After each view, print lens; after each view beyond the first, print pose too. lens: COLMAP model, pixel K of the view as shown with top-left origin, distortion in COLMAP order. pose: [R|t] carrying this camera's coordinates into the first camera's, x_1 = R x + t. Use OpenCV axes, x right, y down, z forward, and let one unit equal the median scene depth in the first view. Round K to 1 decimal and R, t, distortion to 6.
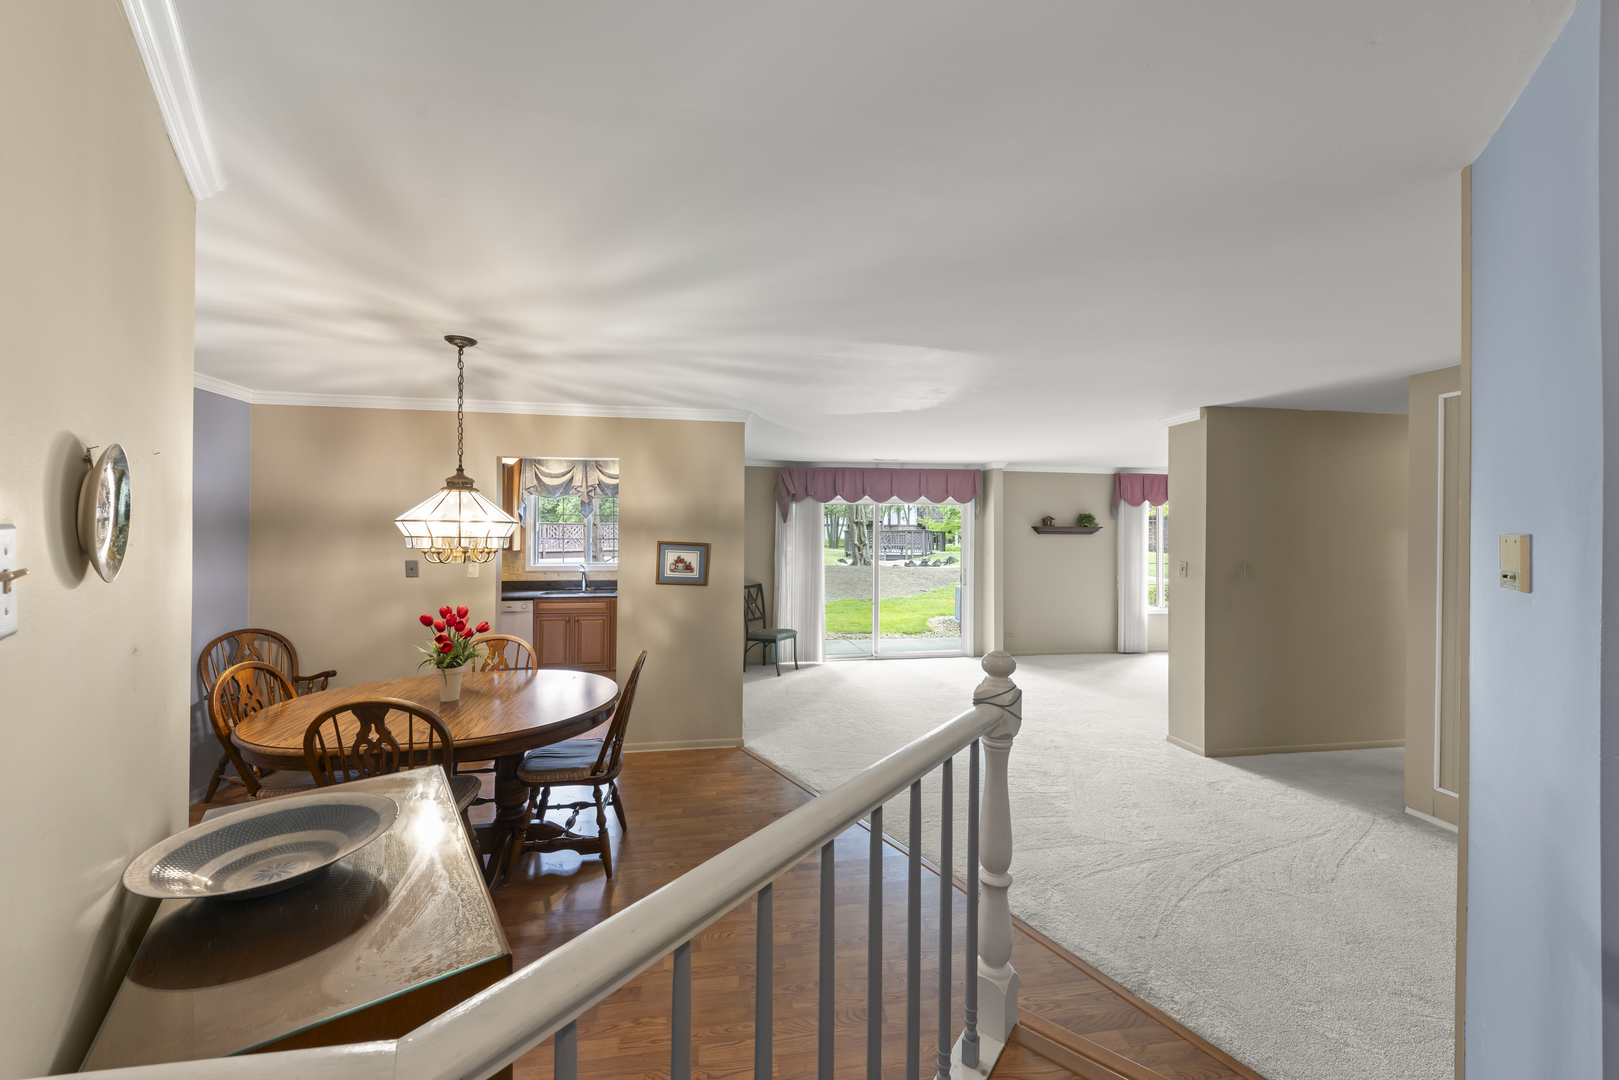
lens RADIAL K [[619.4, 0, 816.8], [0, 619.4, 536.2], [0, 0, 1]] dist [0.012455, -0.005575]
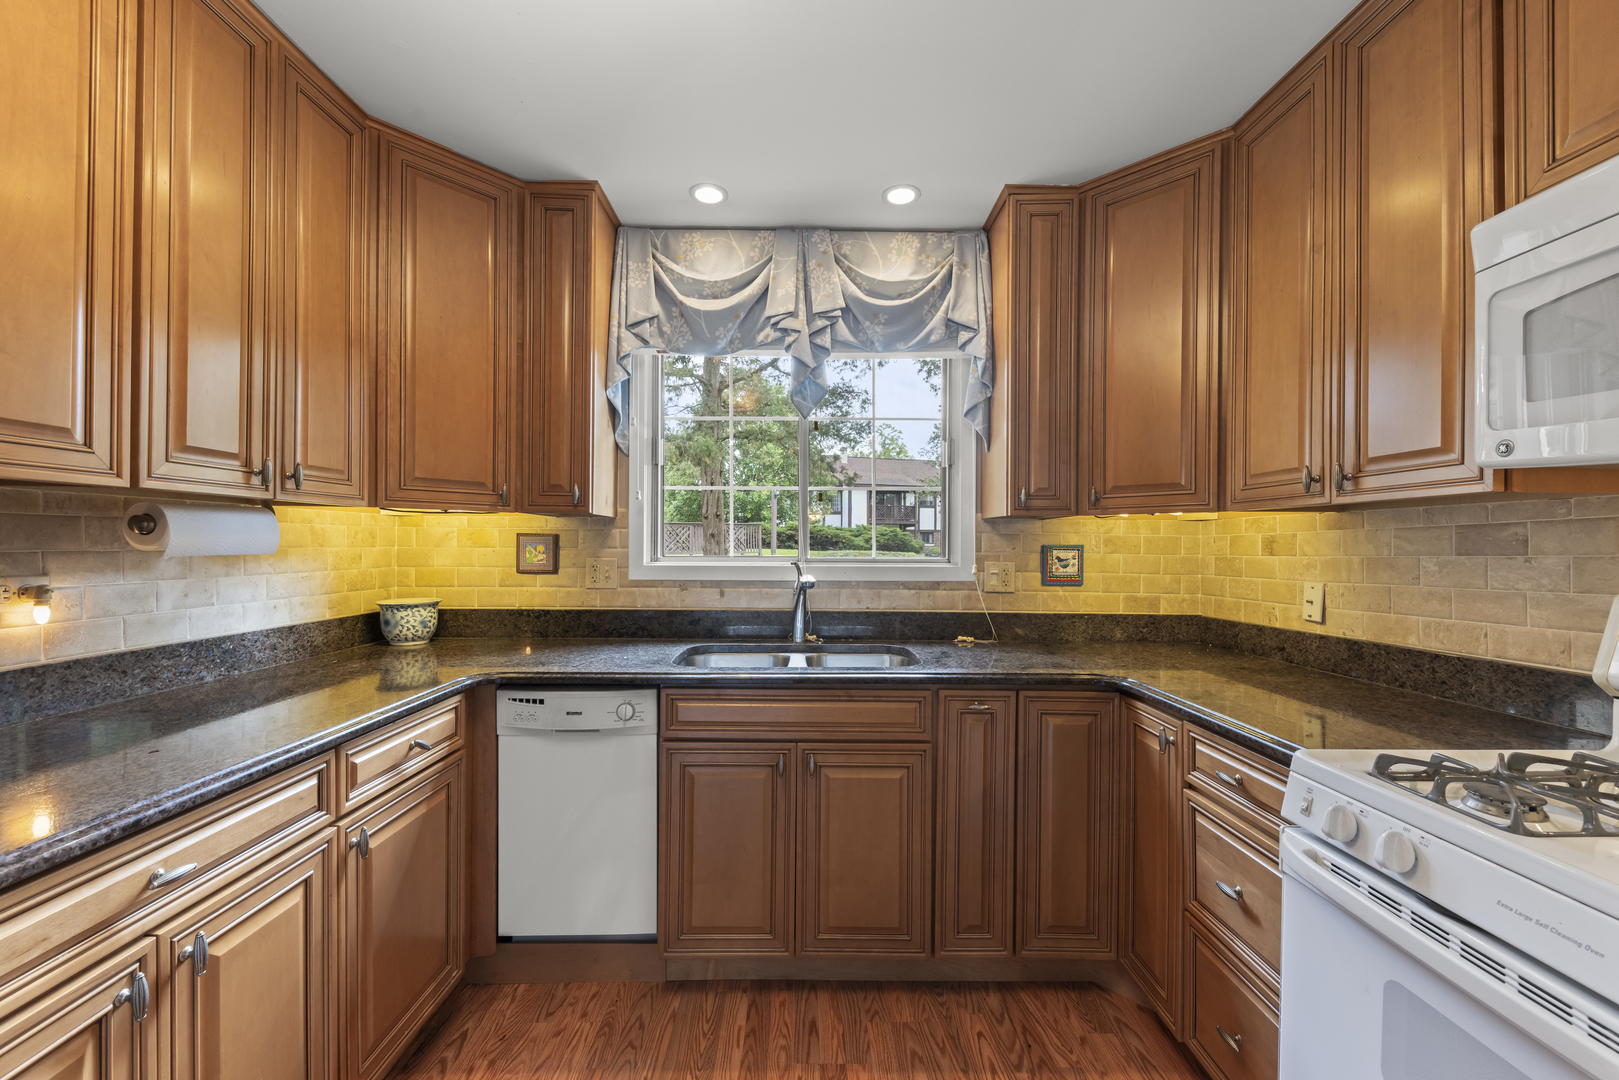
lens RADIAL K [[619.4, 0, 806.8], [0, 619.4, 543.2], [0, 0, 1]] dist [0.012455, -0.005575]
pose [[0.988524, 0.000163, -0.151064, -0.322481], [-0.000877, 0.999989, -0.004658, 0.037448], [0.151062, 0.004737, 0.988513, 0.683135]]
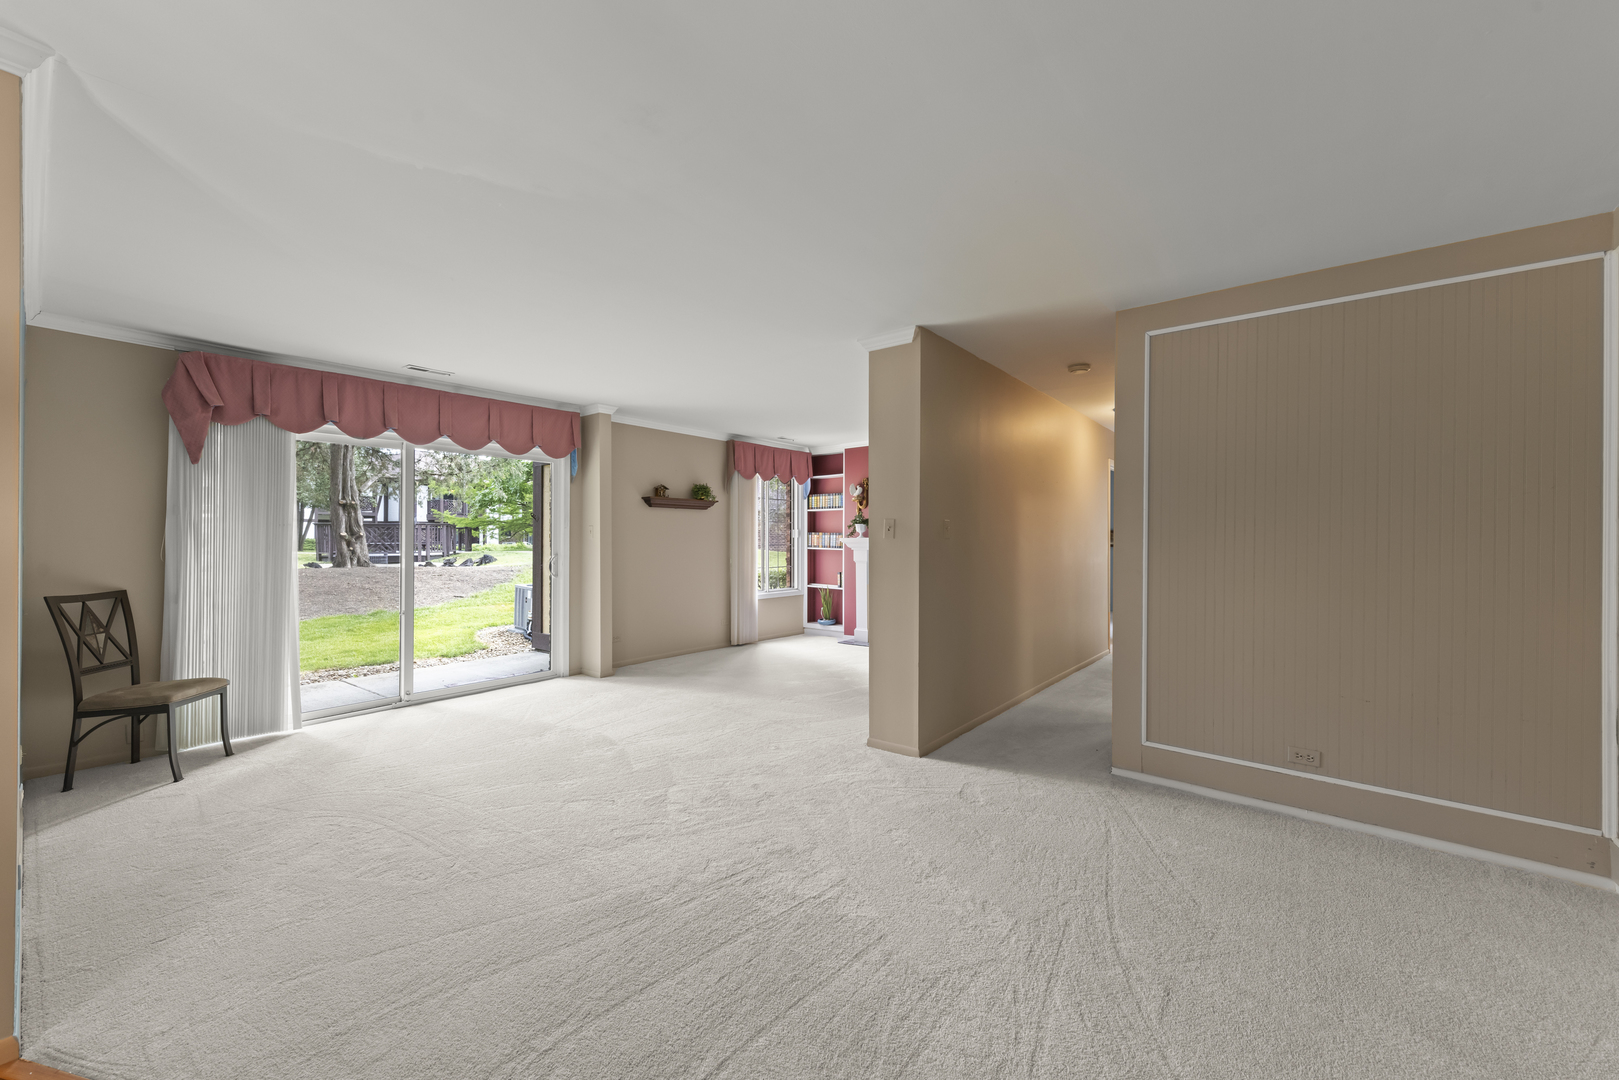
lens RADIAL K [[619.4, 0, 809.9], [0, 619.4, 537.6], [0, 0, 1]] dist [0.012455, -0.005575]
pose [[0.750342, -0.004909, 0.661031, -0.012816], [0.007524, 0.999971, -0.001114, 0.044278], [-0.661007, 0.005809, 0.750357, 0.321814]]
